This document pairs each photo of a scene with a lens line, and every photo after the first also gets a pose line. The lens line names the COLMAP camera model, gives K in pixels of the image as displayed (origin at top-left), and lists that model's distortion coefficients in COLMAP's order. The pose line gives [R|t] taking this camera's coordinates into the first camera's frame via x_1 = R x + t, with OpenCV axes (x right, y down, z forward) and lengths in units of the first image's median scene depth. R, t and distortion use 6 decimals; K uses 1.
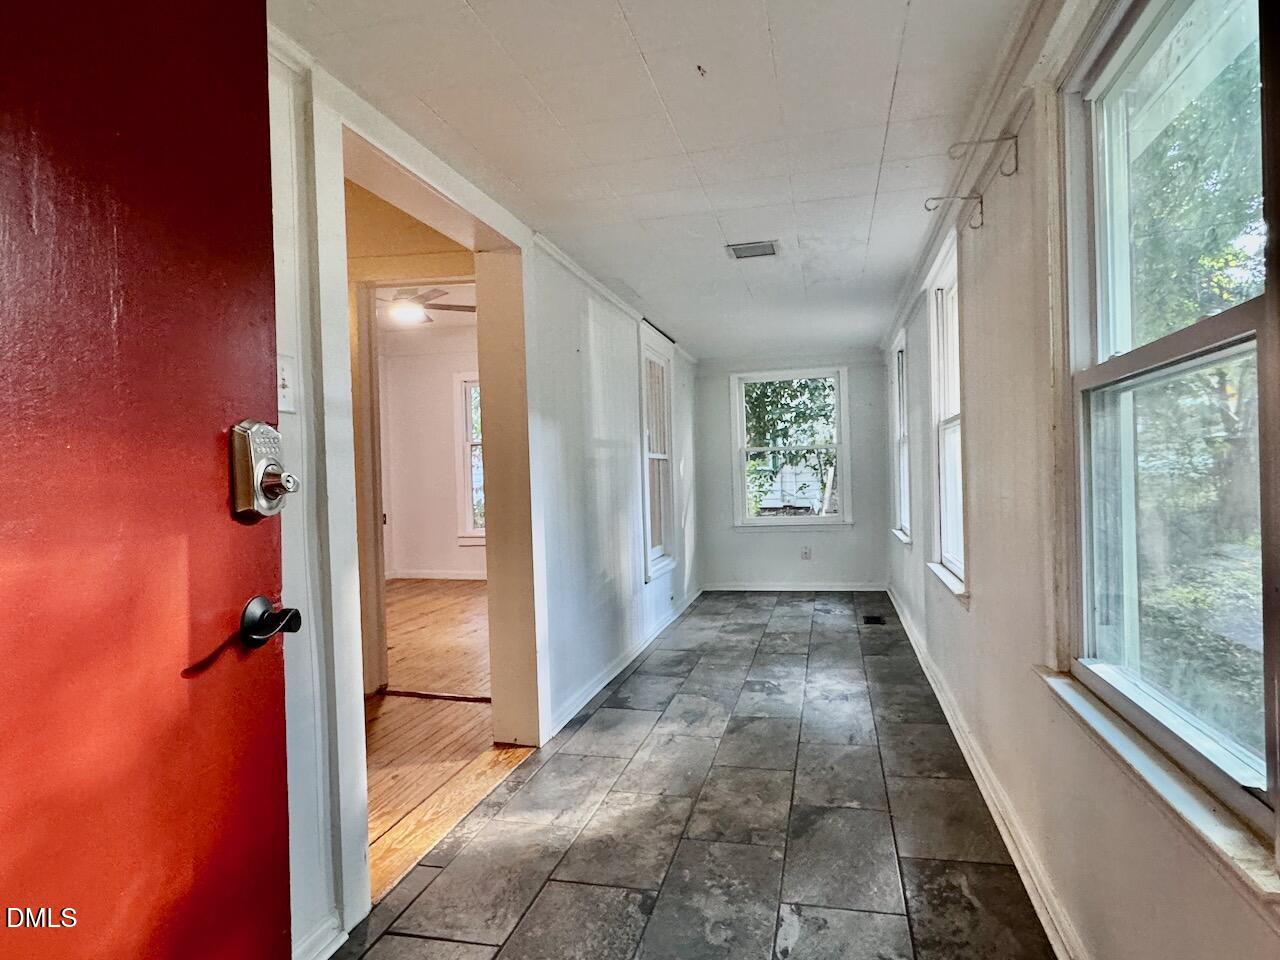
lens RADIAL K [[783.0, 0, 645.8], [0, 783.0, 484.2], [0, 0, 1]] dist [0.000510, 0.001462]
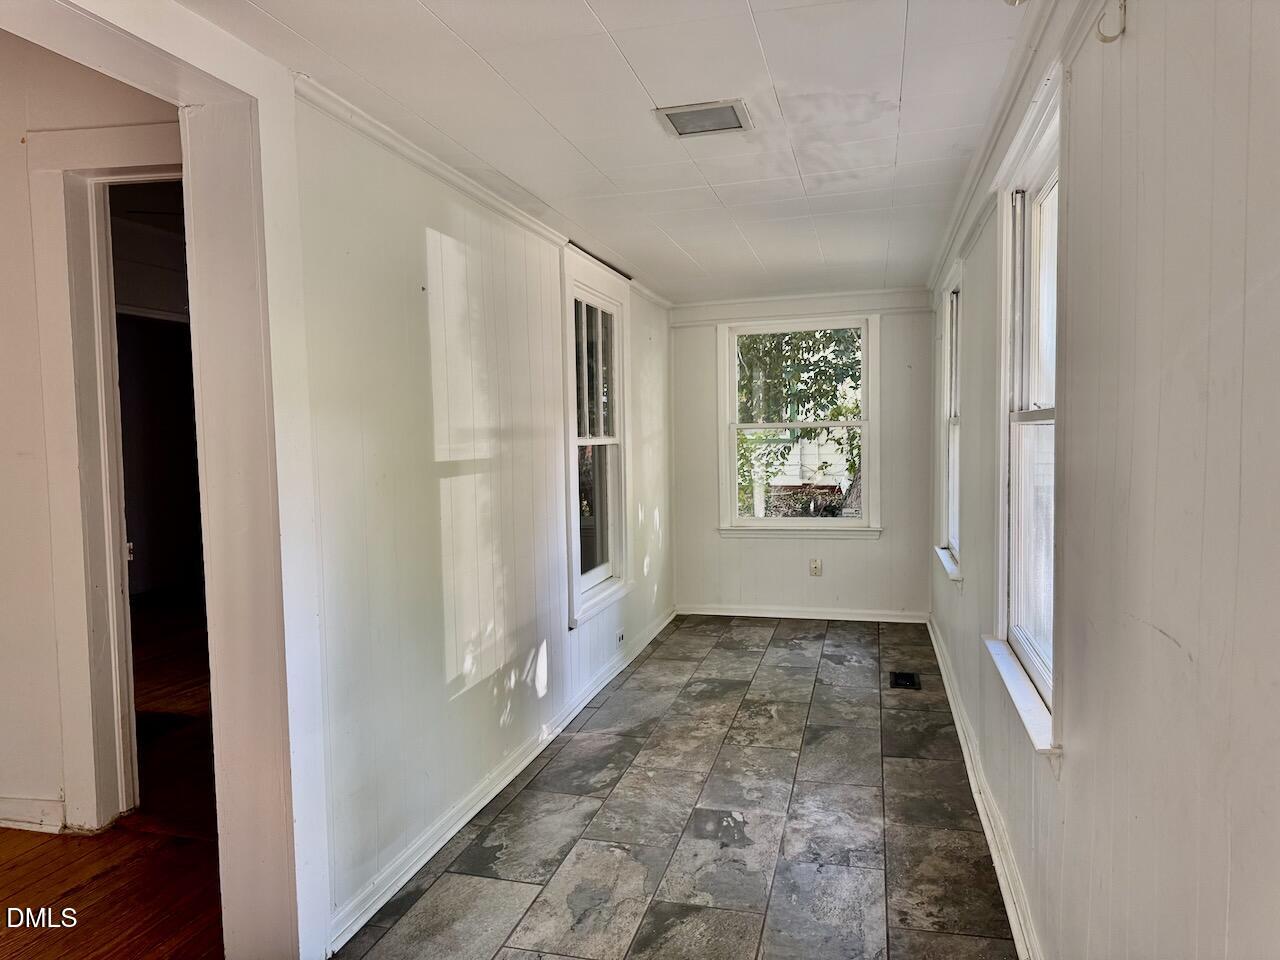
lens RADIAL K [[888.3, 0, 634.1], [0, 888.3, 478.1], [0, 0, 1]] dist [-0.006390, -0.018824]
pose [[0.999537, 0.013175, -0.027411, 0.090287], [-0.012028, 0.999063, 0.041579, -0.047672], [0.027933, -0.041230, 0.998759, 0.270463]]
